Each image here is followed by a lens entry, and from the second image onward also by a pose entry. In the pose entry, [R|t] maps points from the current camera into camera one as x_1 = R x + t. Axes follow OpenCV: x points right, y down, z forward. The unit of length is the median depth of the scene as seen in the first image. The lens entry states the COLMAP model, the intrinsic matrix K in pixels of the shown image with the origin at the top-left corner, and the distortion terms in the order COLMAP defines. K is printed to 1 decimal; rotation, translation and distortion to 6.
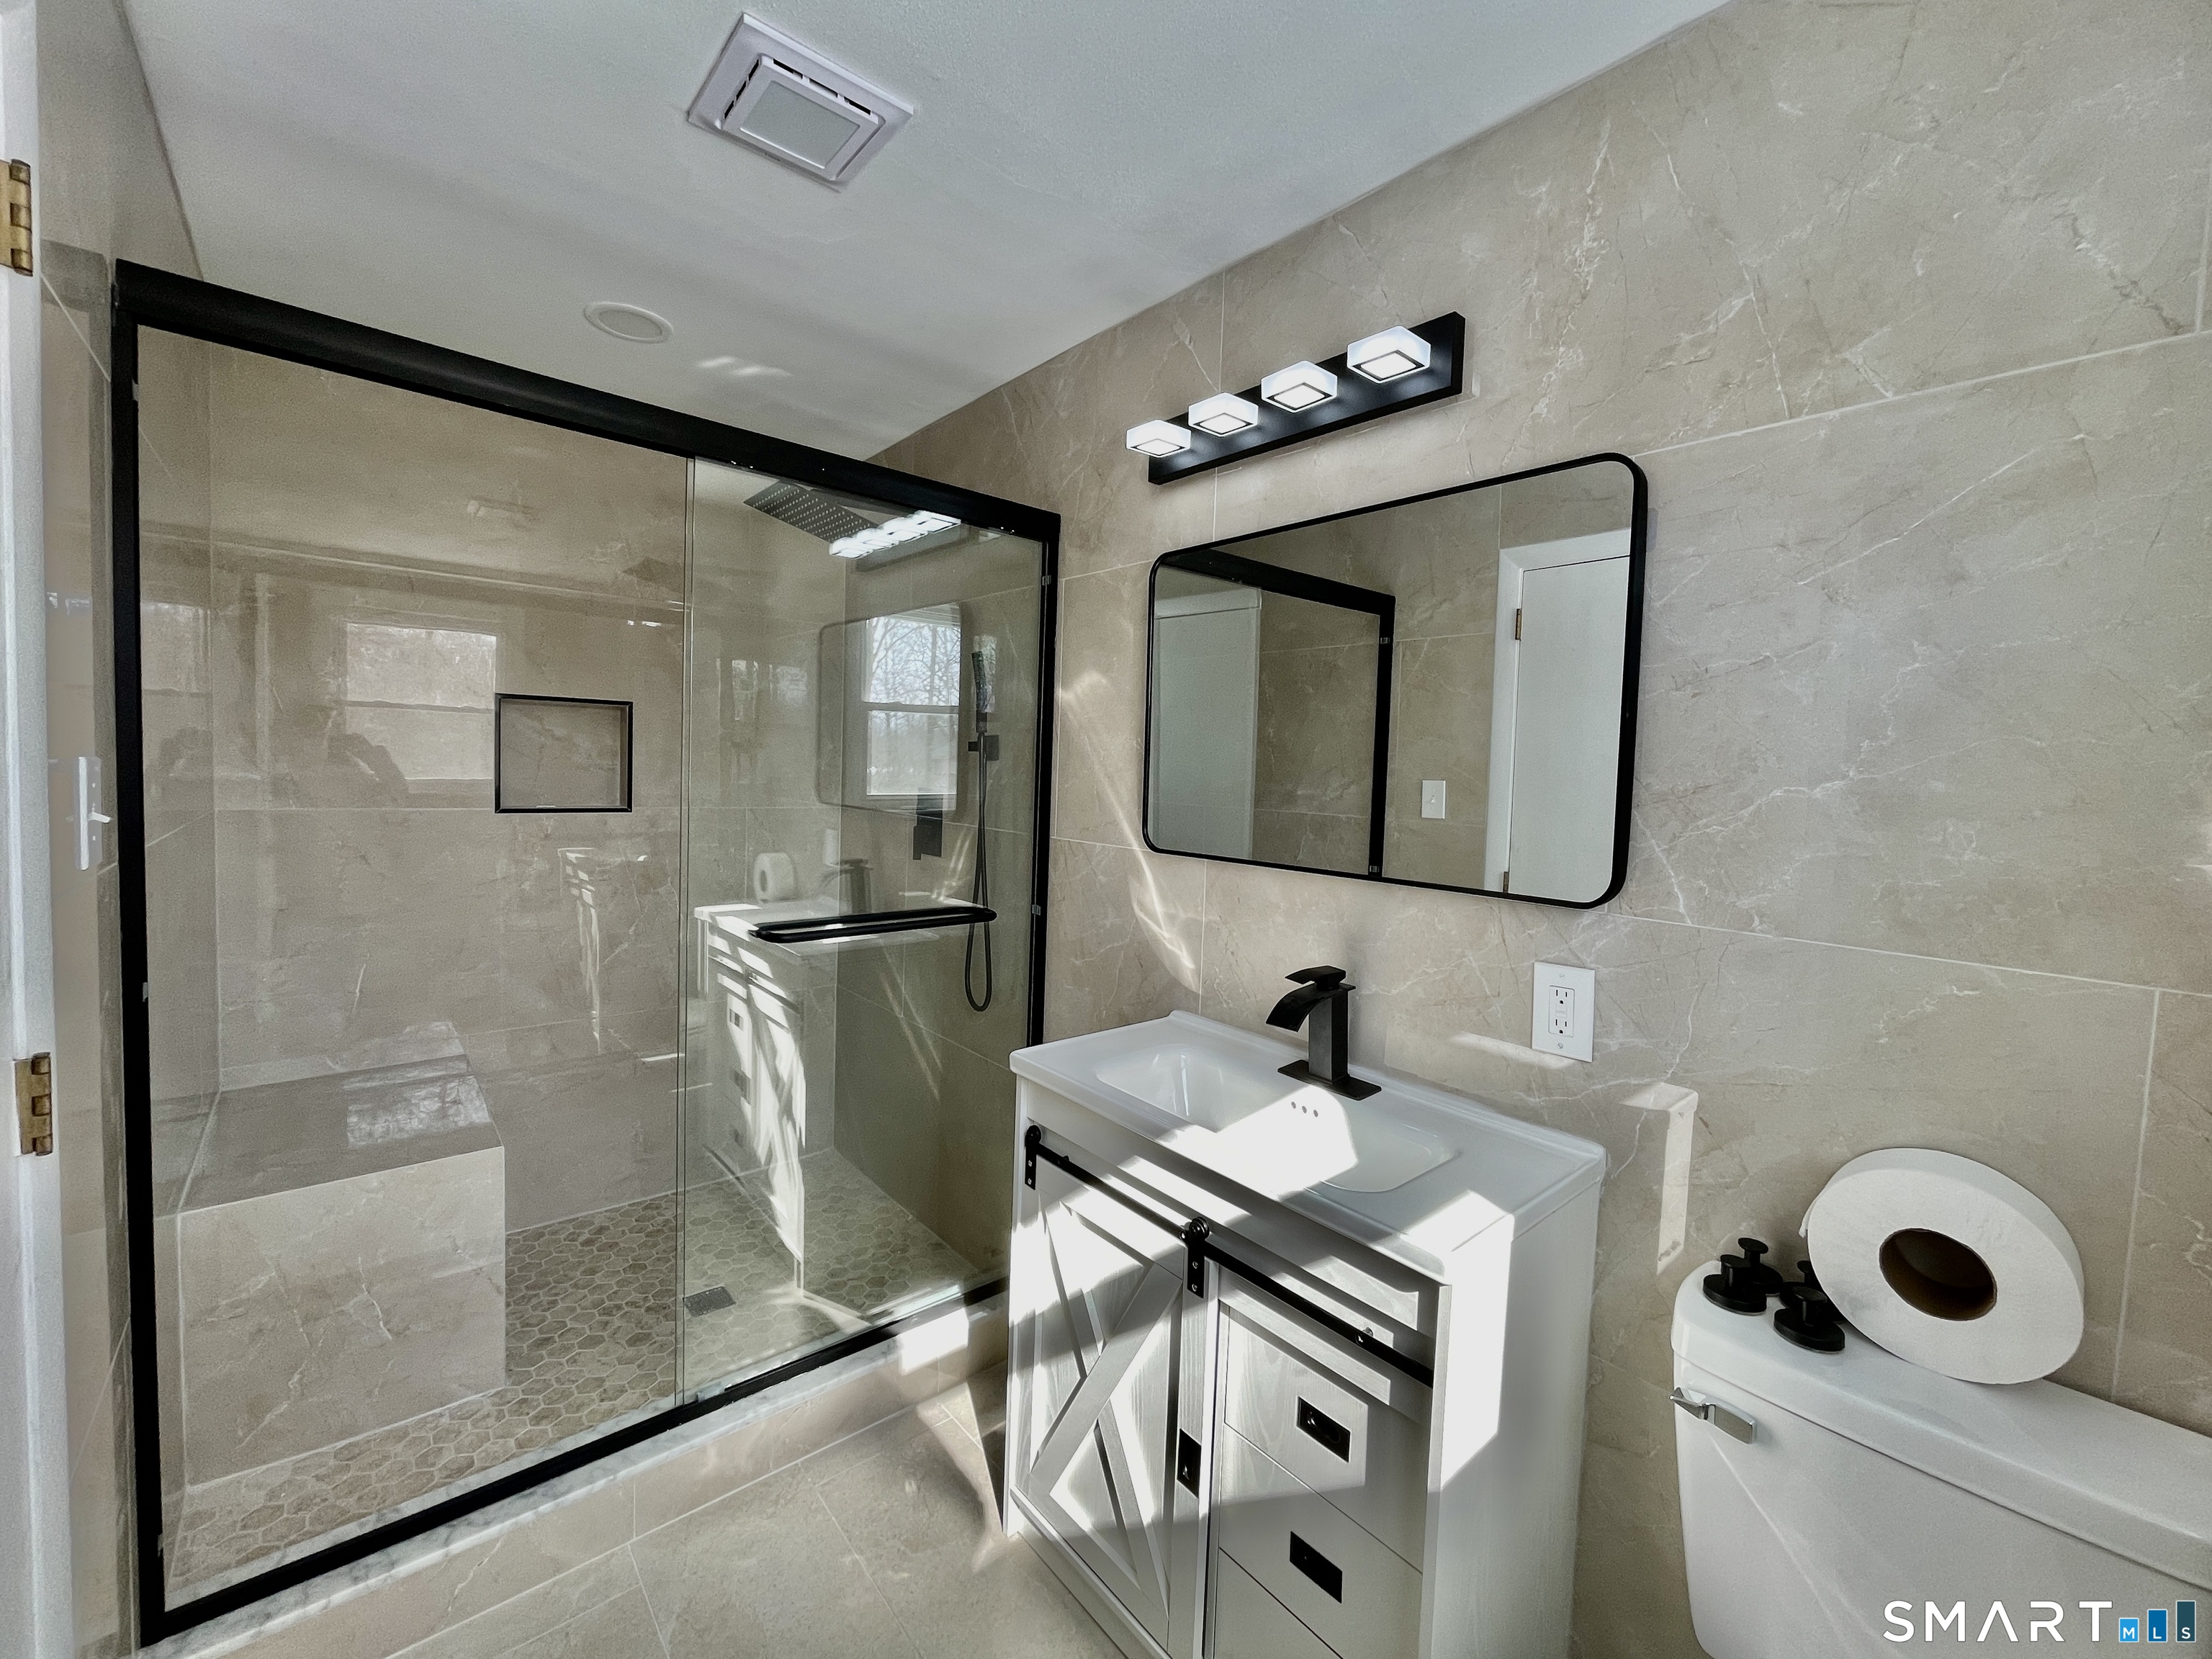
lens RADIAL K [[895.5, 0, 1099.8], [0, 895.5, 814.5], [0, 0, 1]] dist [-0.007748, 0.002794]
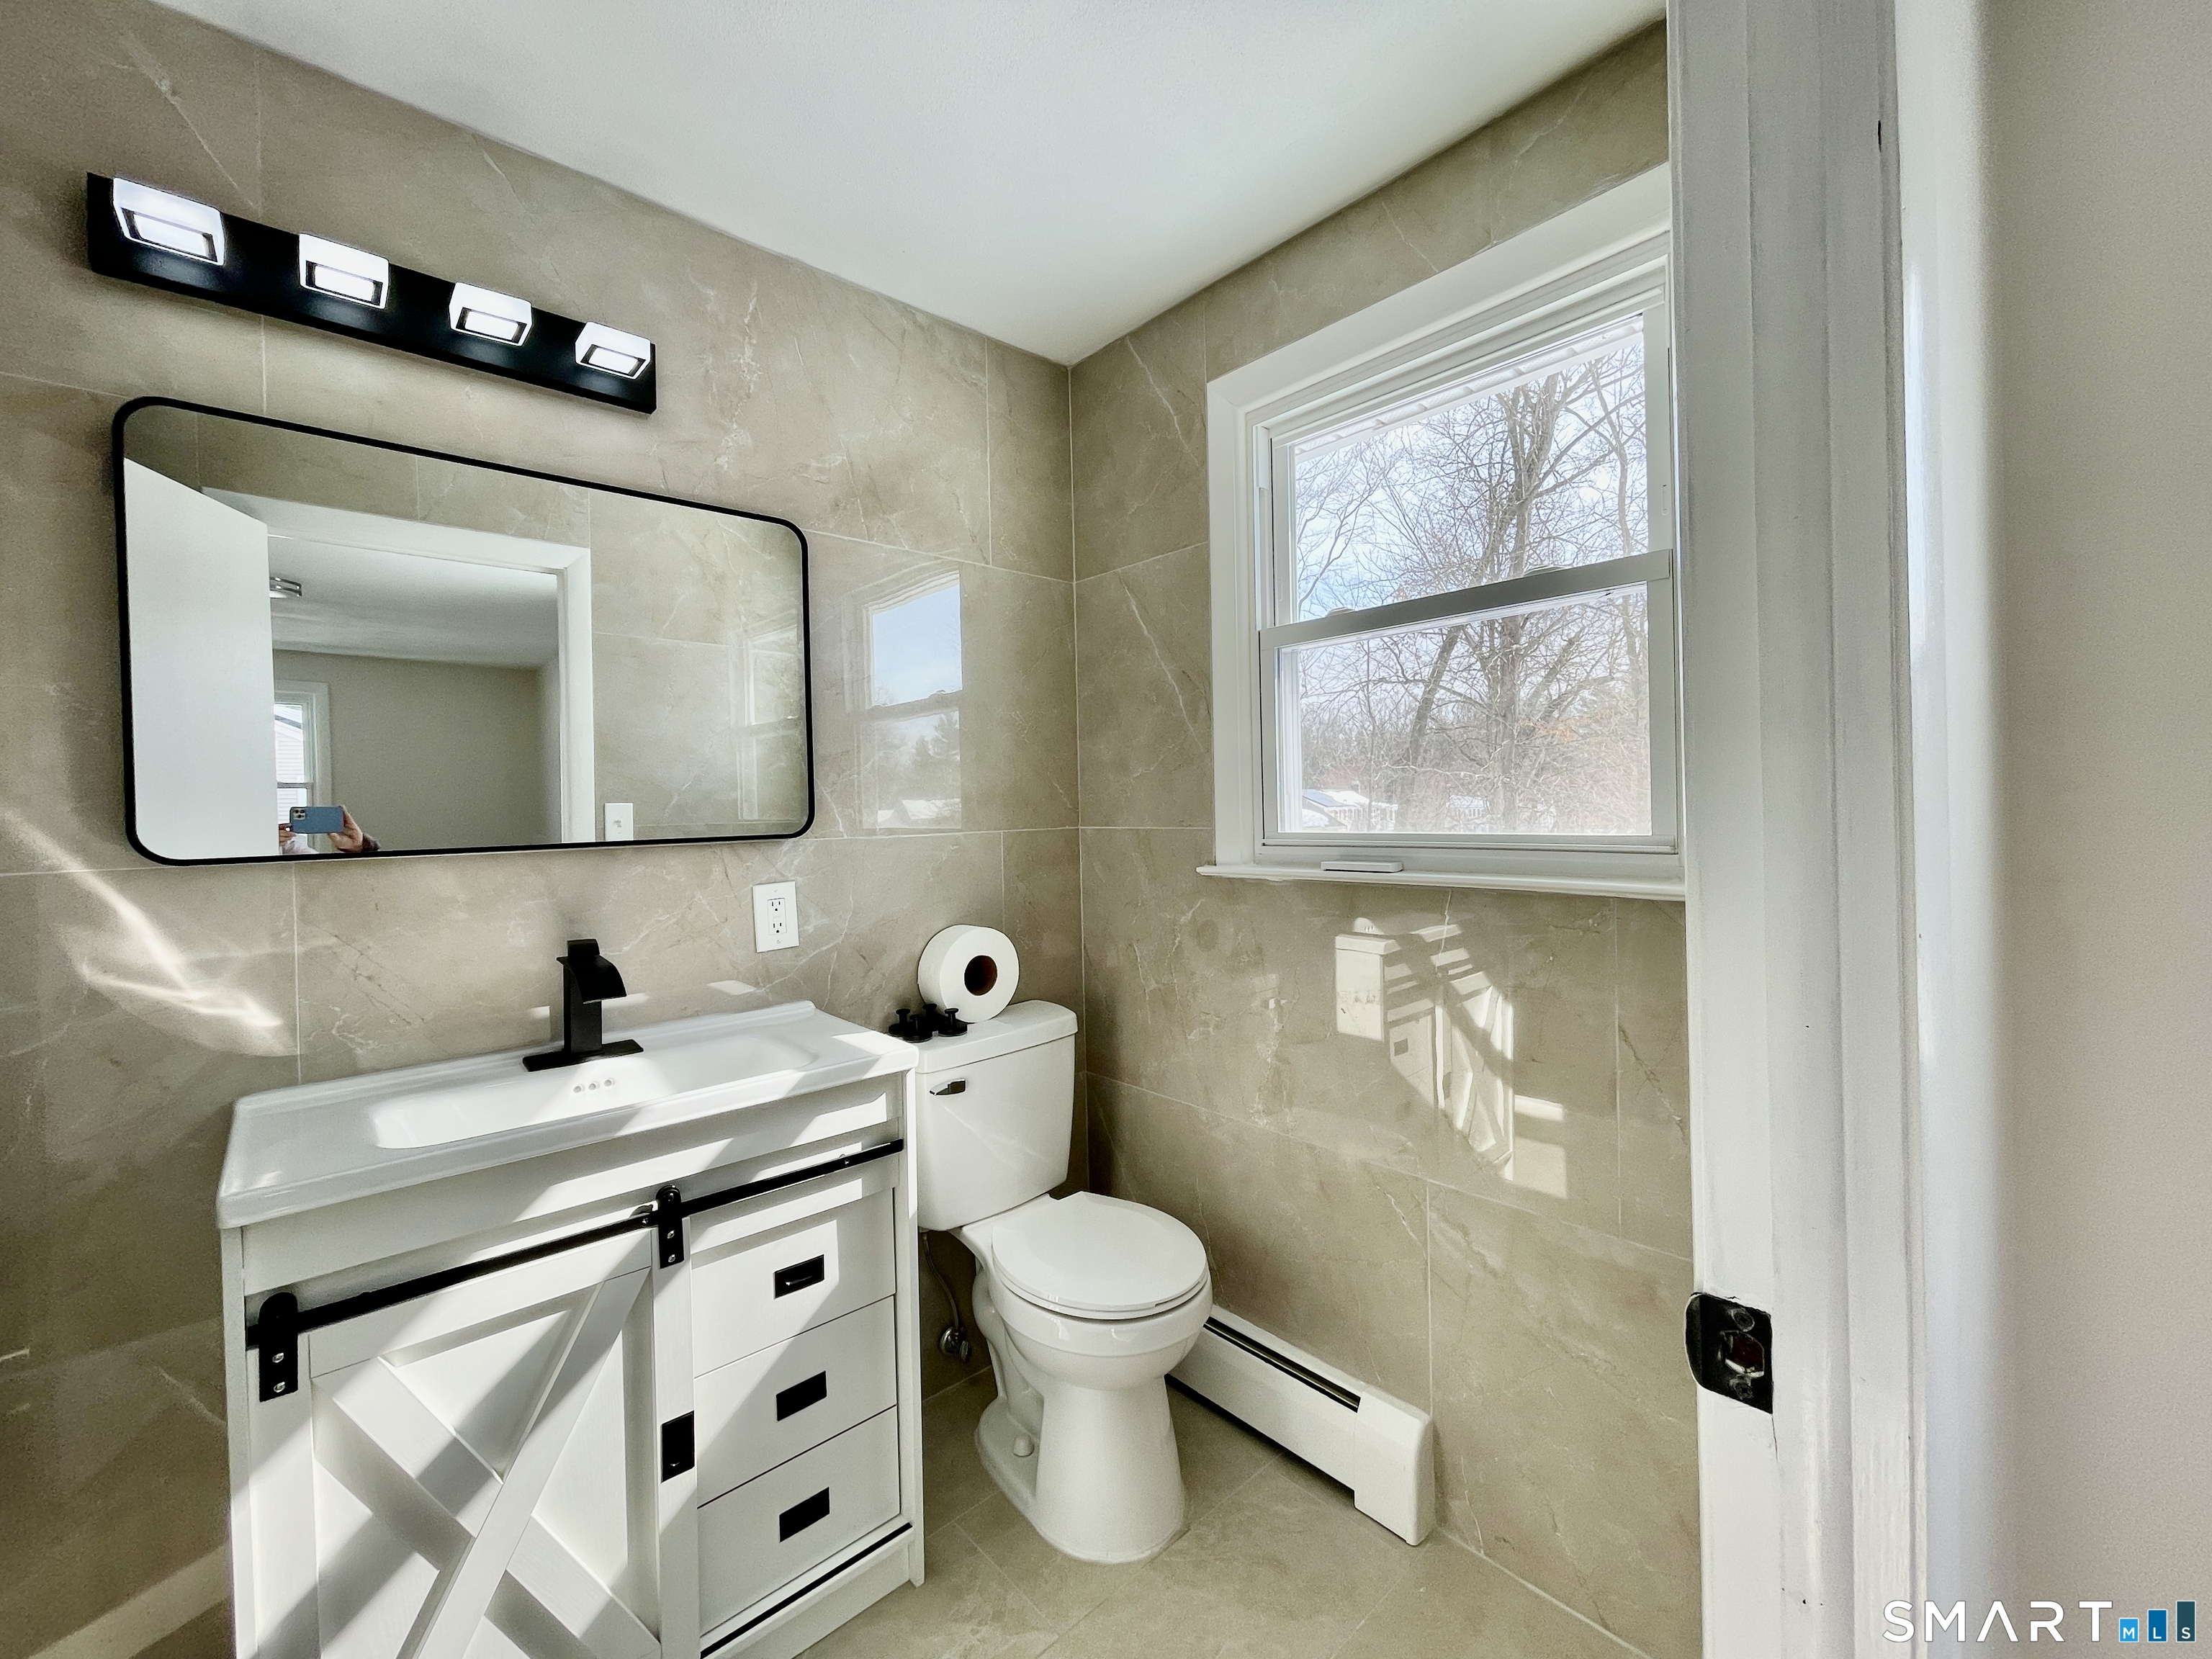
lens RADIAL K [[895.5, 0, 1091.6], [0, 895.5, 829.3], [0, 0, 1]] dist [-0.007748, 0.002794]
pose [[-0.021328, -0.058000, 0.998089, -0.805794], [0.081376, 0.994903, 0.059554, 0.042244], [-0.996455, 0.082490, -0.016500, 0.499661]]
